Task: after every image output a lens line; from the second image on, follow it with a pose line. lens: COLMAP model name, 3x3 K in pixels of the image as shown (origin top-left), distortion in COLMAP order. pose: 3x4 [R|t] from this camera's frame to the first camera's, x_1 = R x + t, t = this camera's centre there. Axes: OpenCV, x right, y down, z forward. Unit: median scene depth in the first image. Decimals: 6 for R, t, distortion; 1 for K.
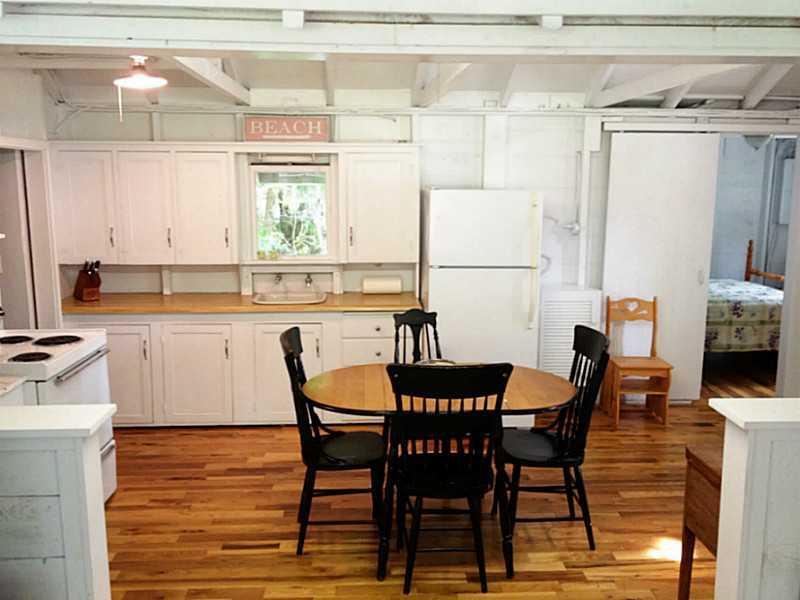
lens RADIAL K [[760.8, 0, 401.8], [0, 760.8, 295.7], [0, 0, 1]] dist [0.121243, -0.265732]
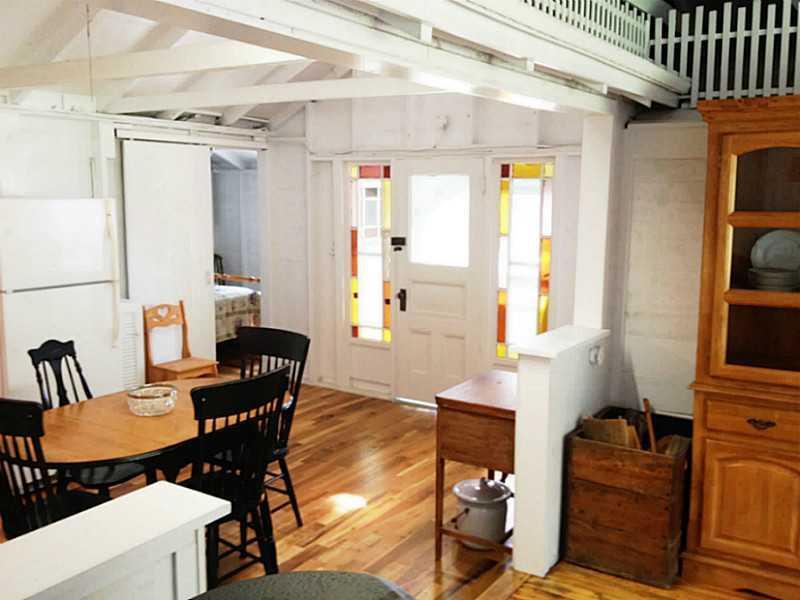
lens RADIAL K [[760.8, 0, 401.8], [0, 760.8, 295.7], [0, 0, 1]] dist [0.121243, -0.265732]
pose [[0.590574, -0.115453, 0.798682, -0.398983], [0.127709, 0.990612, 0.048764, -0.021536], [-0.796814, 0.073200, 0.599774, 0.172144]]
